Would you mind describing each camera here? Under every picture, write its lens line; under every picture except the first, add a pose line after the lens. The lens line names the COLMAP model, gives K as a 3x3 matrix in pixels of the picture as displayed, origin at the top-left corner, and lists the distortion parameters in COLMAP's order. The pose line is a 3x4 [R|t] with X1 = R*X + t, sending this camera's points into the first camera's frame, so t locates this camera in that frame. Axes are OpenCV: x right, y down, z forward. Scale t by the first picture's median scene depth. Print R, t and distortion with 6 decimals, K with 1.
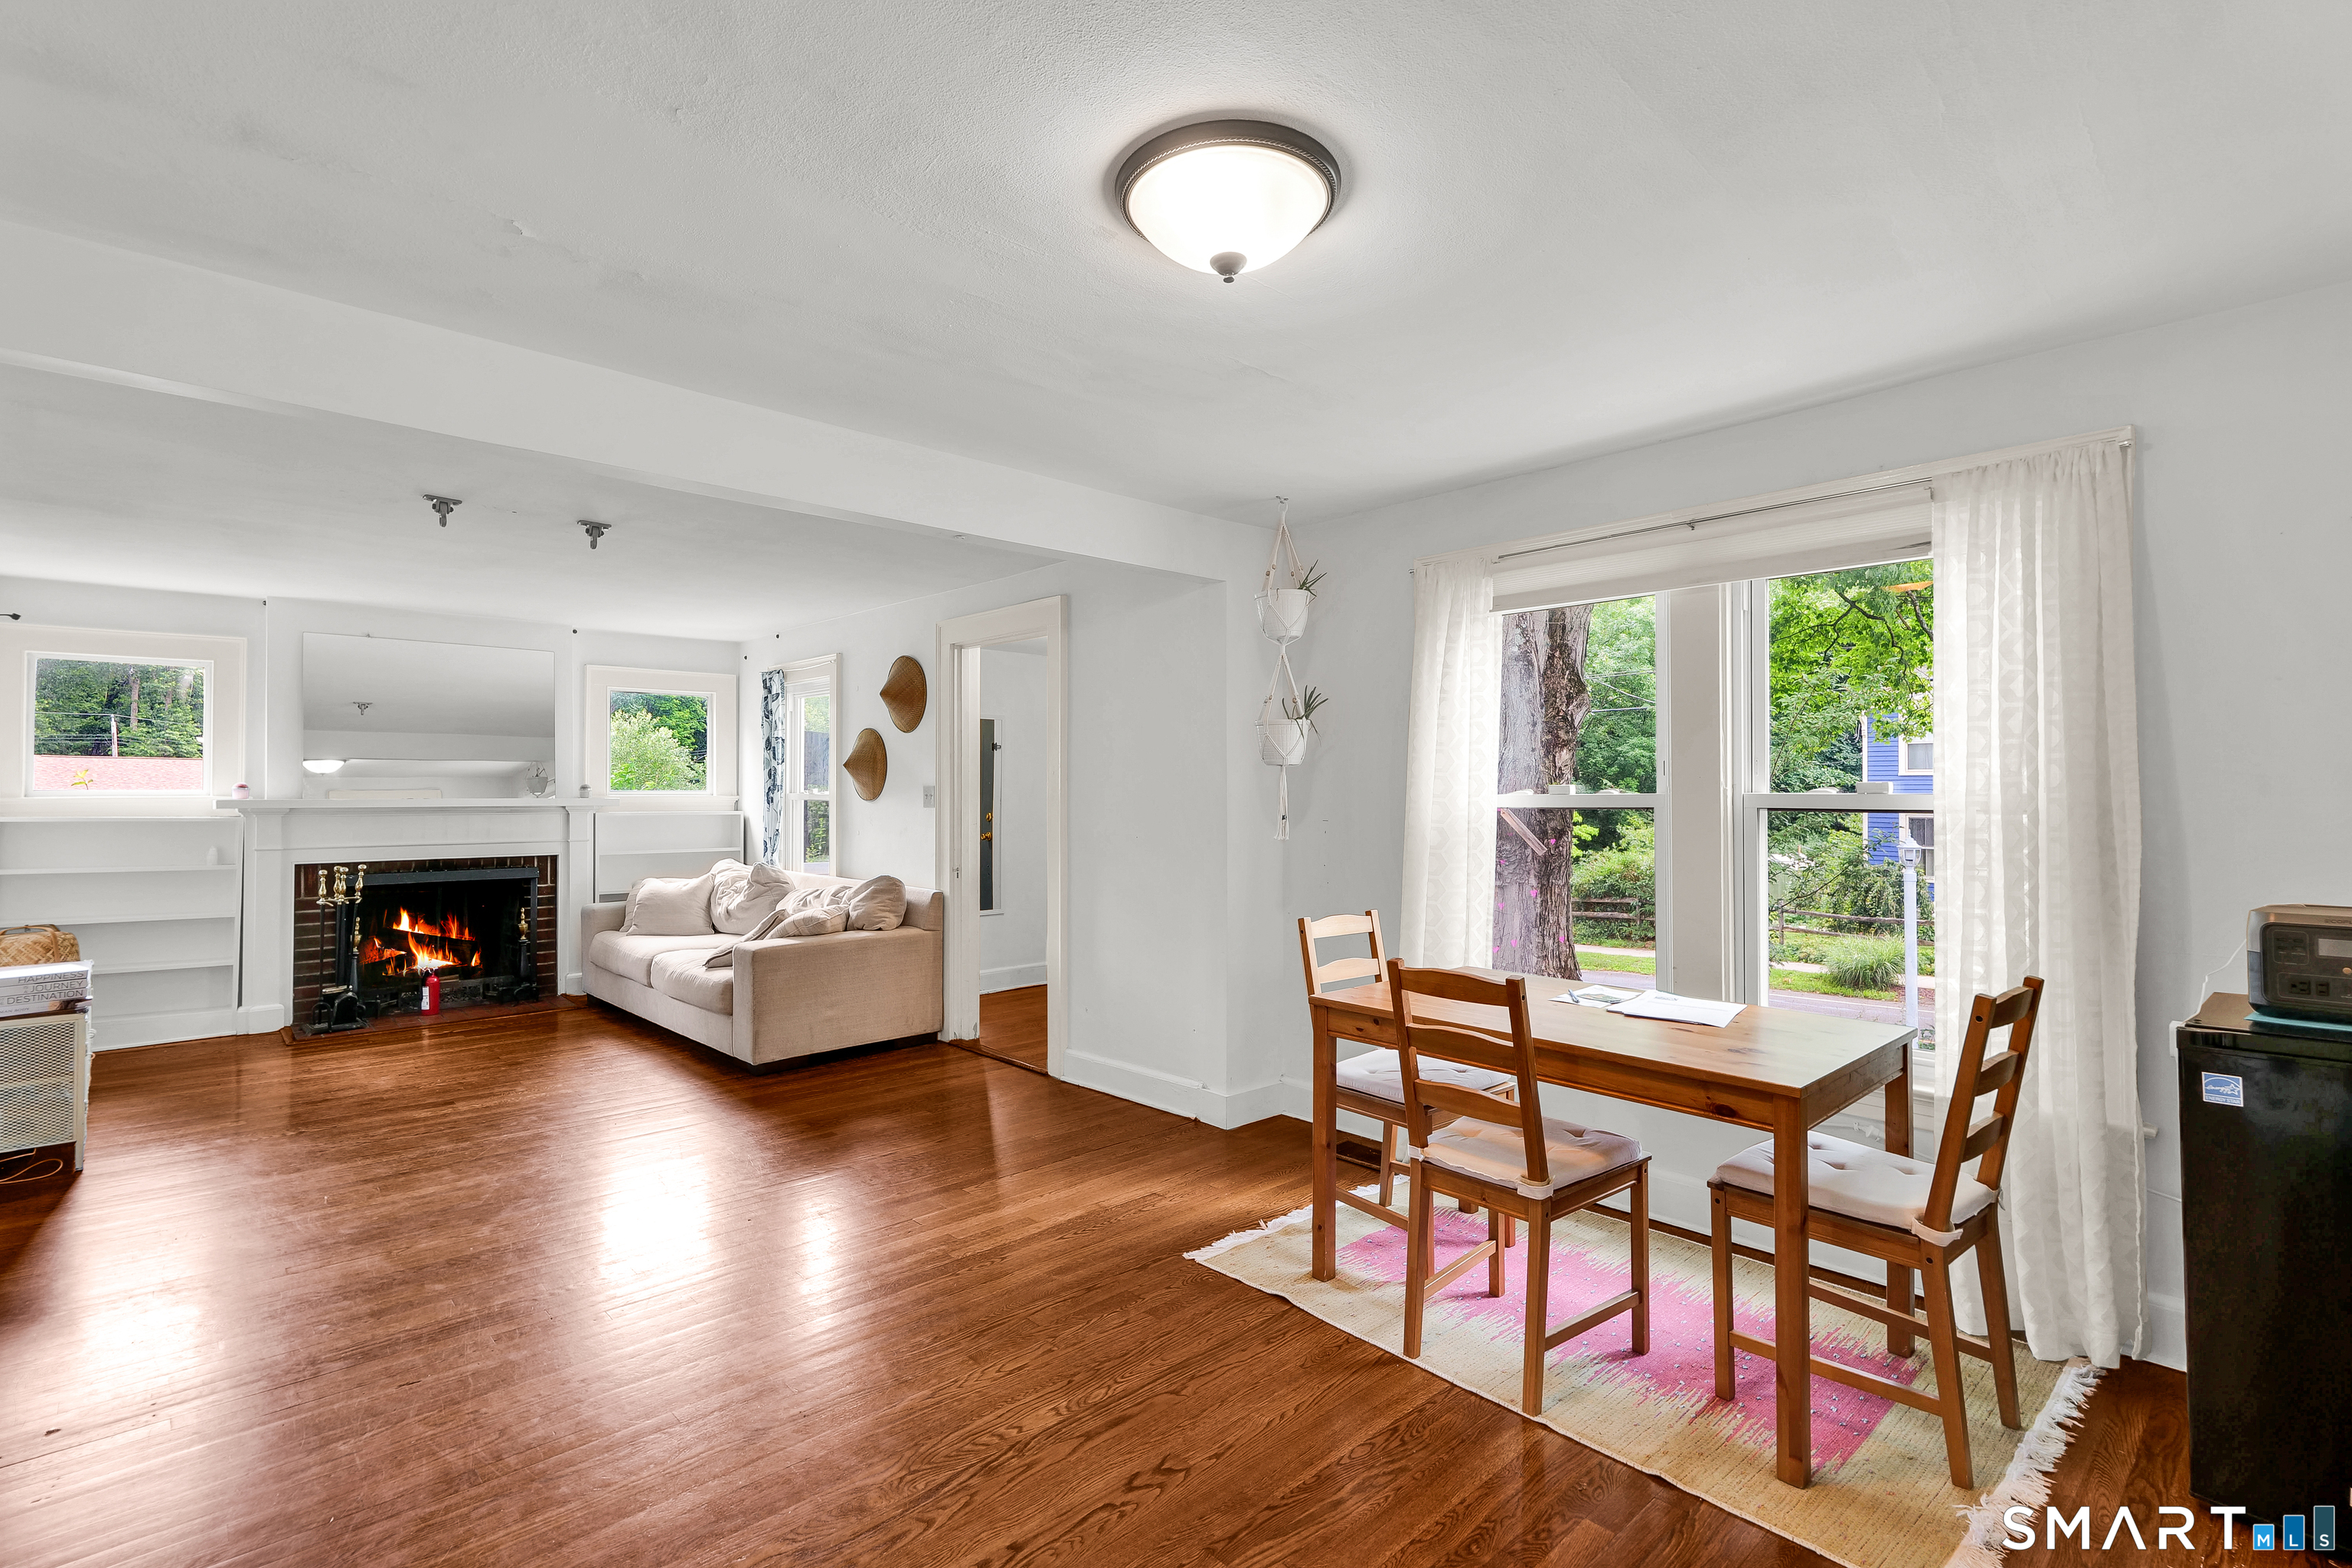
lens RADIAL K [[1100.7, 0, 1174.9], [0, 1100.7, 780.0], [0, 0, 1]] dist [0.001177, 0.000108]
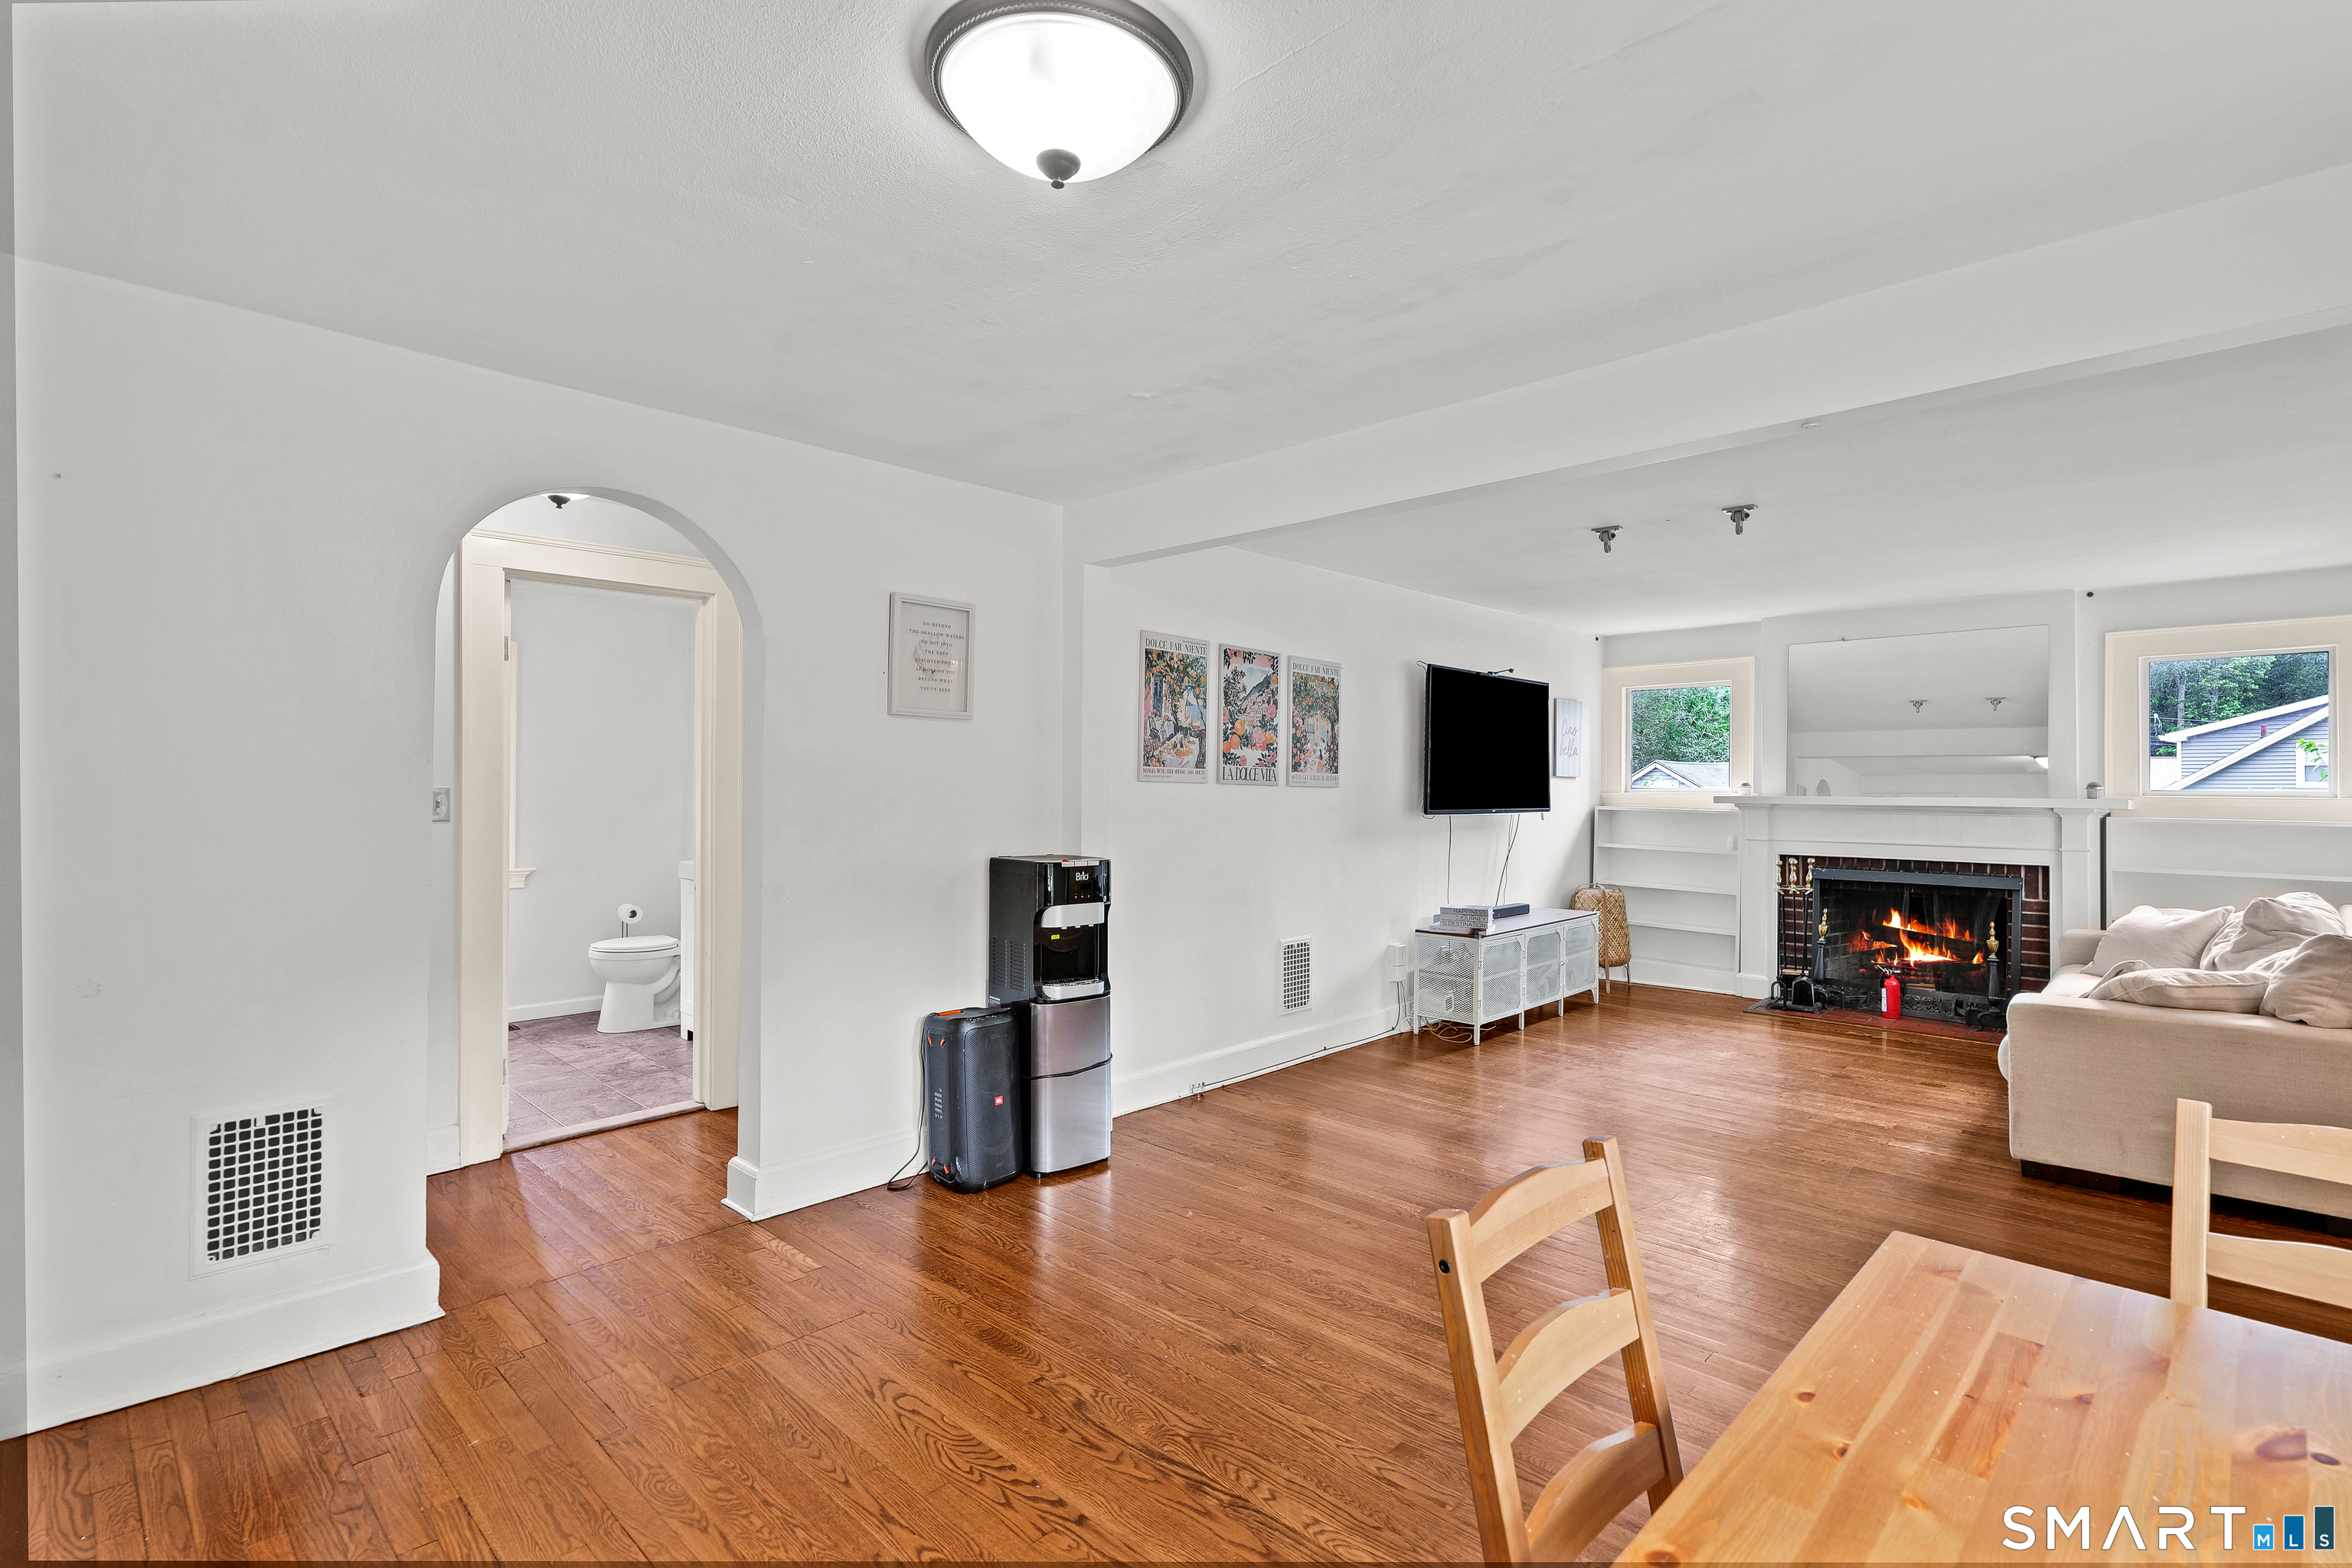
lens RADIAL K [[1100.7, 0, 1174.9], [0, 1100.7, 780.0], [0, 0, 1]] dist [0.001177, 0.000108]
pose [[0.044733, -0.003810, -0.998992, 0.297658], [0.004610, 0.999983, -0.003607, 0.002638], [0.998988, -0.004444, 0.044750, 0.348555]]
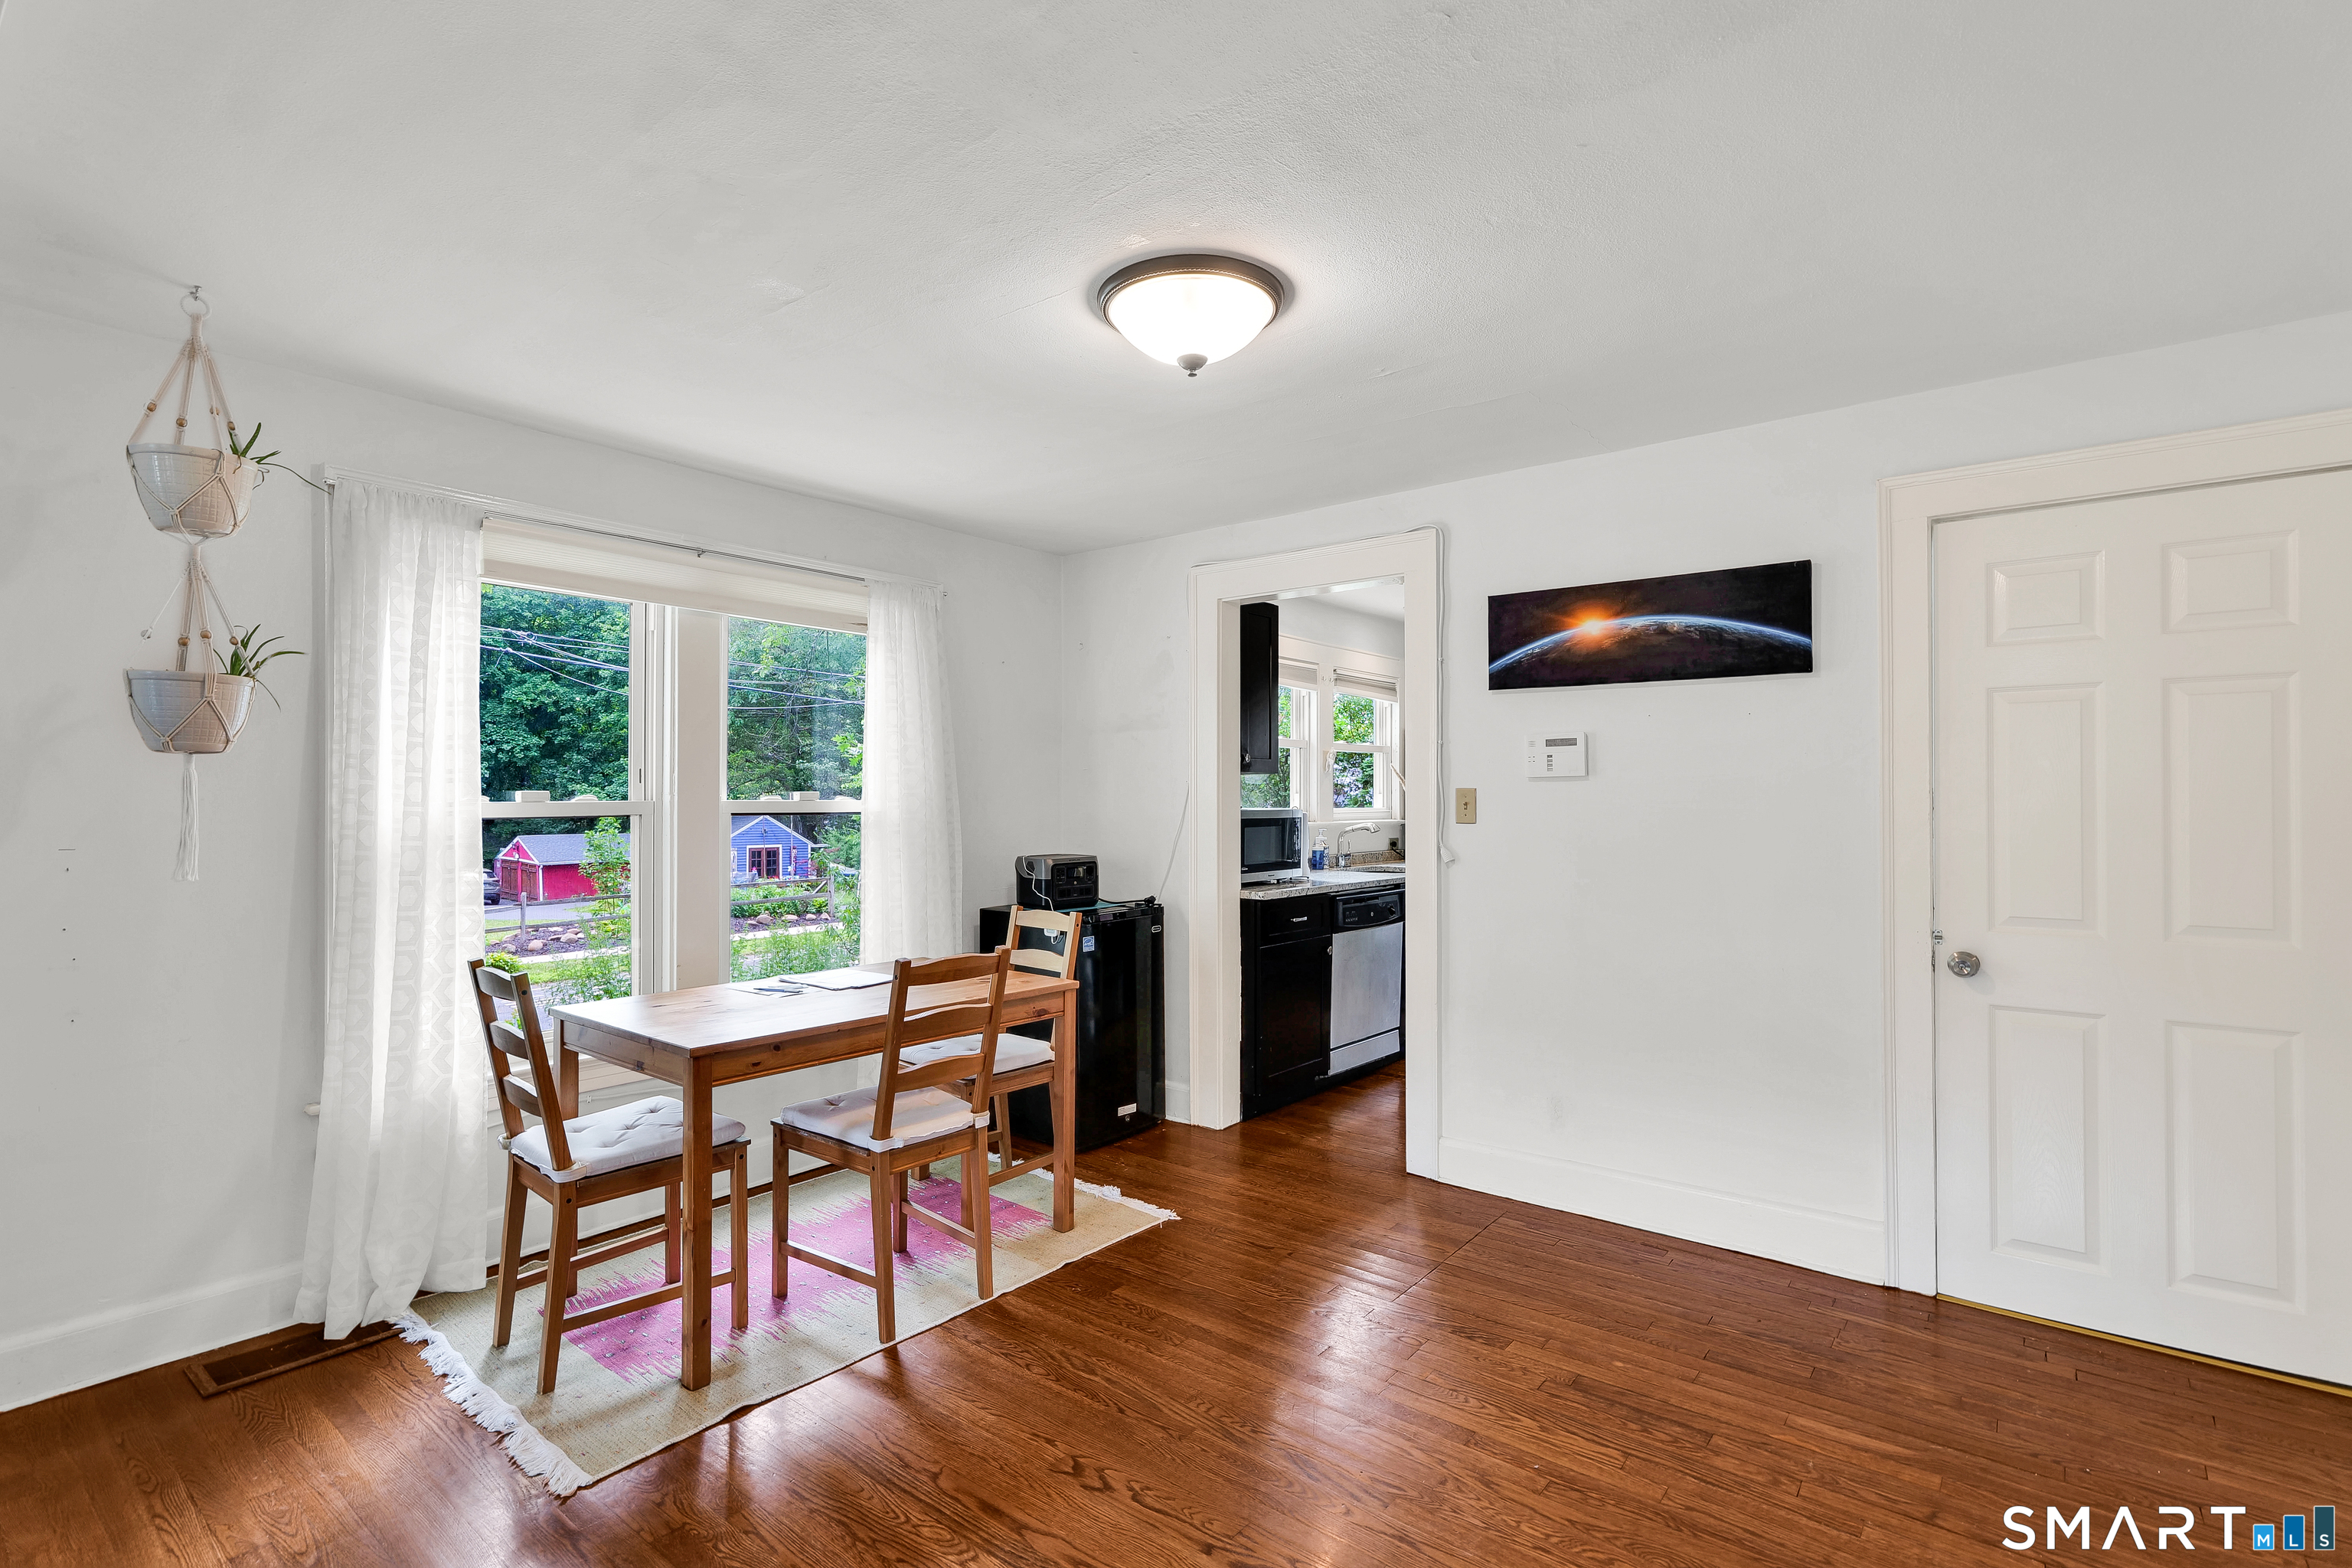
lens RADIAL K [[1100.7, 0, 1174.9], [0, 1100.7, 780.0], [0, 0, 1]] dist [0.001177, 0.000108]
pose [[-0.149174, 0.012271, 0.988735, -0.383800], [-0.010254, 0.999850, -0.013956, 0.001714], [-0.988758, -0.012220, -0.149025, 0.396740]]
